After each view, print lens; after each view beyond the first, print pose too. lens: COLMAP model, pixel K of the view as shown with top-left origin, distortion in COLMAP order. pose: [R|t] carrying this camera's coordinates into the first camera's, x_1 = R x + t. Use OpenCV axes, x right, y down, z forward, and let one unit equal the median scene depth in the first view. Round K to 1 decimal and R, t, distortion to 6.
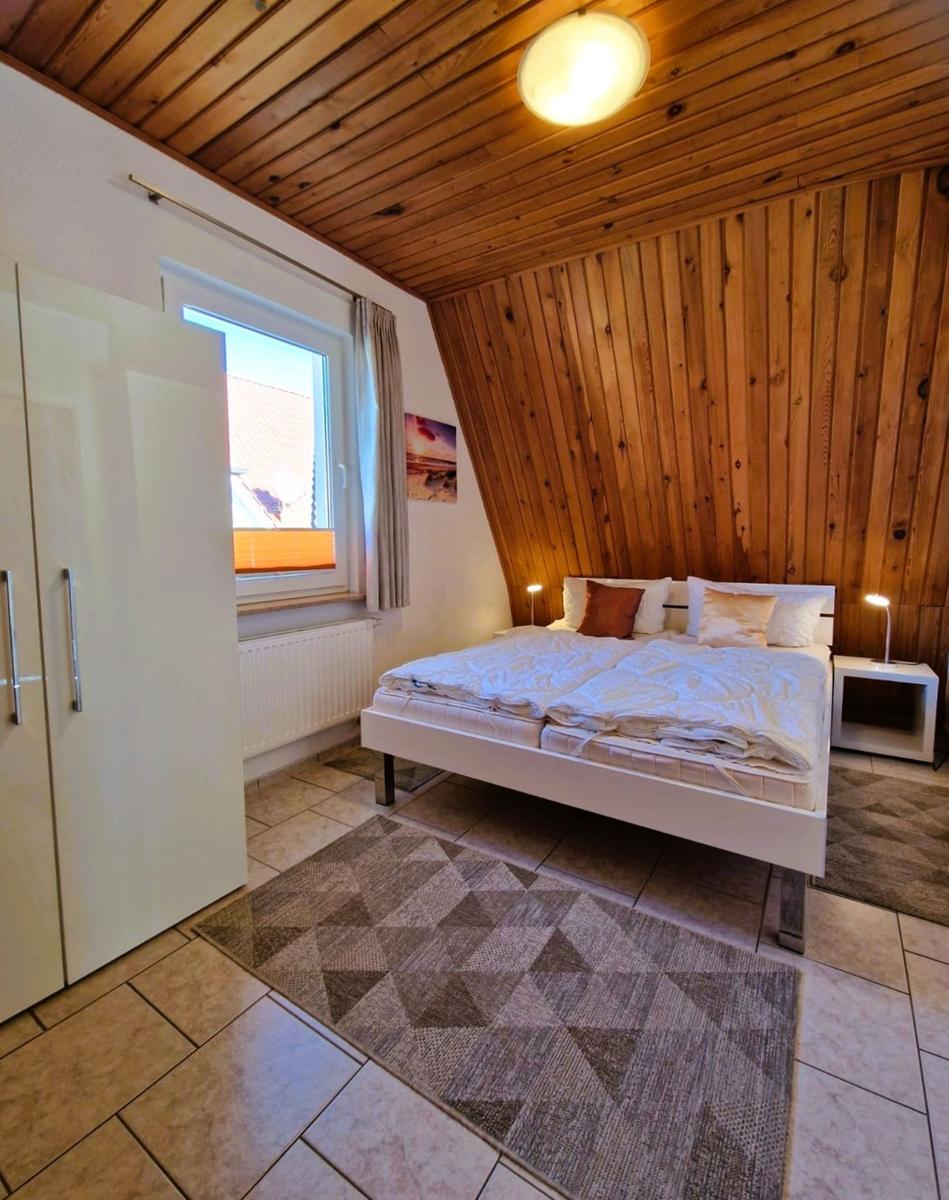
lens RADIAL K [[544.7, 0, 493.4], [0, 544.7, 572.9], [0, 0, 1]] dist [-0.000616, -0.000276]
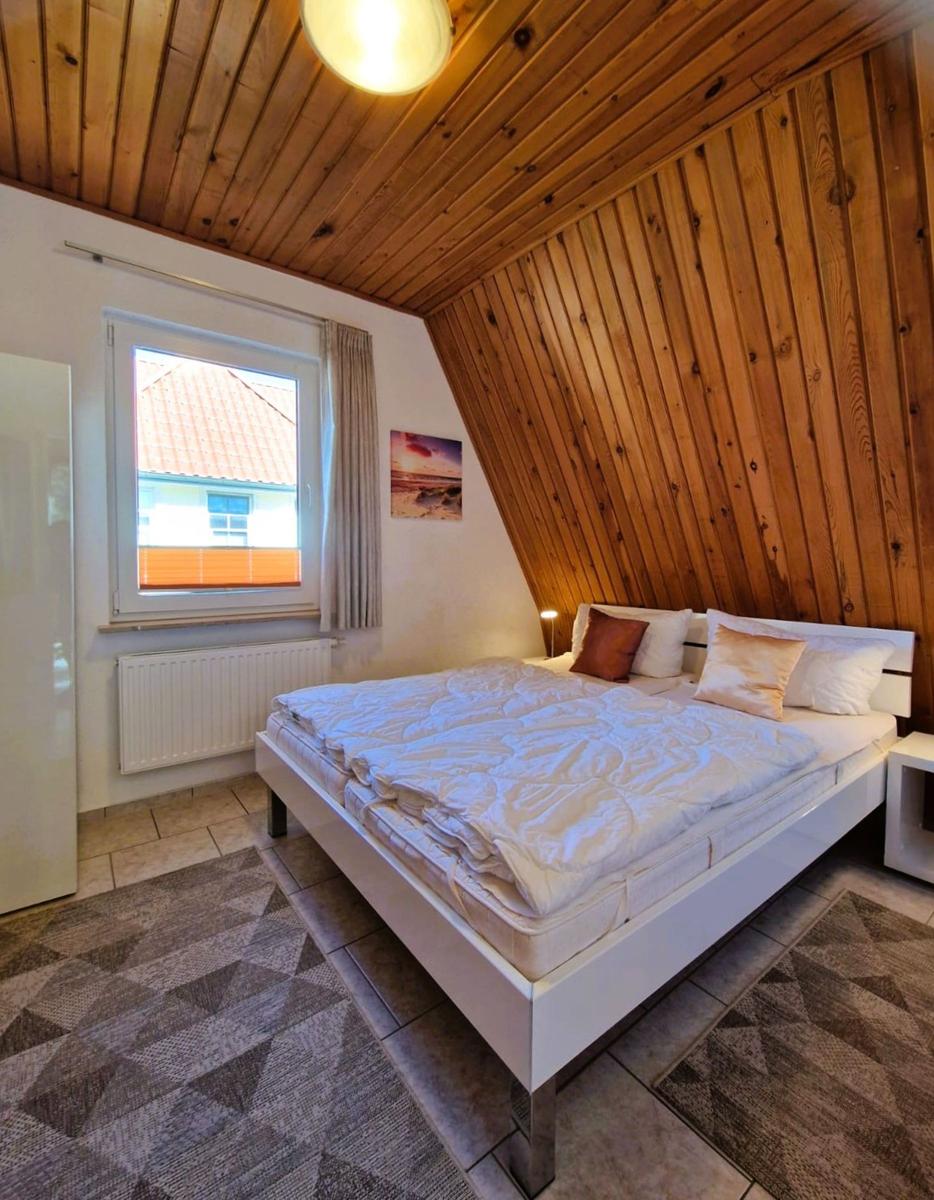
lens RADIAL K [[537.8, 0, 480.6], [0, 537.8, 564.1], [0, 0, 1]] dist [0.007250, -0.006366]
pose [[0.940282, 0.015285, -0.340053, 0.357684], [-0.032246, 0.998499, -0.044281, -0.015340], [0.338865, 0.052602, 0.939363, 0.166833]]
